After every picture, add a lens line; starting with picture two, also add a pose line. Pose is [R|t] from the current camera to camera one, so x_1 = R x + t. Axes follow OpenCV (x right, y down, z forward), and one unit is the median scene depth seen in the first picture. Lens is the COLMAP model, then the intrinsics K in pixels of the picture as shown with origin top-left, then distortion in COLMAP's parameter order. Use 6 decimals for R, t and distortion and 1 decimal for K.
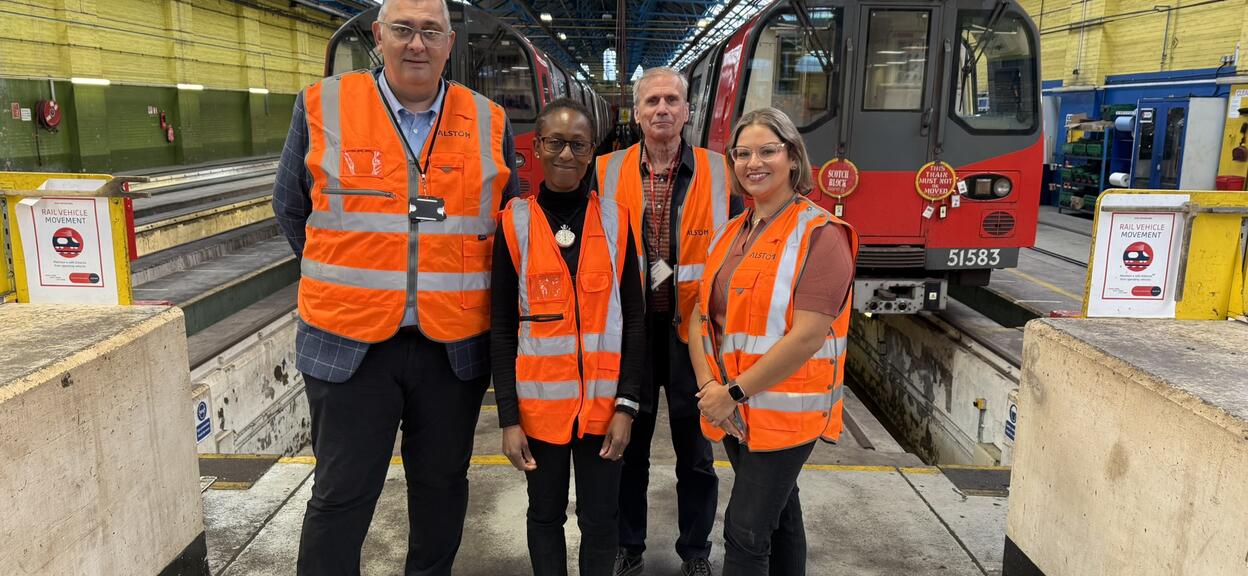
lens RADIAL K [[869.7, 0, 624.0], [0, 869.7, 288.0], [0, 0, 1]] dist [0.032530, -0.035139]
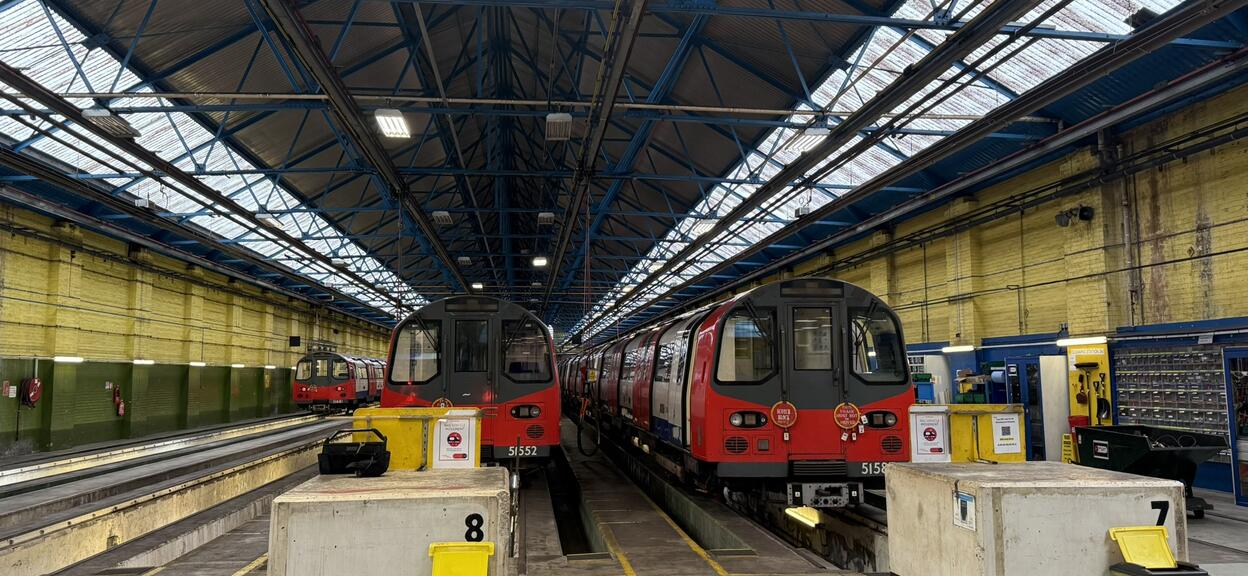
lens RADIAL K [[943.7, 0, 624.1], [0, 943.7, 269.8], [0, 0, 1]] dist [0.102407, -0.183020]
pose [[0.994906, -0.010705, 0.100237, -0.188205], [0.040693, 0.952377, -0.302194, 0.117671], [-0.092228, 0.304734, 0.947962, -0.598336]]
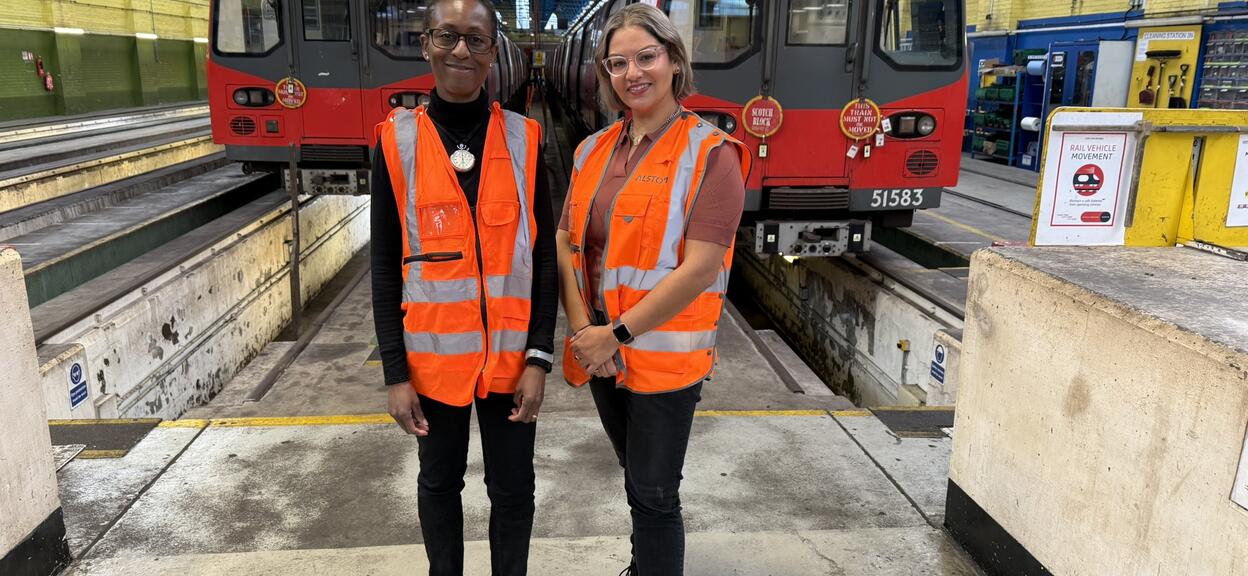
lens RADIAL K [[866.5, 0, 612.1], [0, 866.5, 291.1], [0, 0, 1]] dist [0.064095, -0.078250]
pose [[0.996697, -0.019301, 0.078879, 0.001098], [0.014867, 0.998296, 0.056426, 0.009751], [-0.079834, -0.055067, 0.995286, 0.043698]]
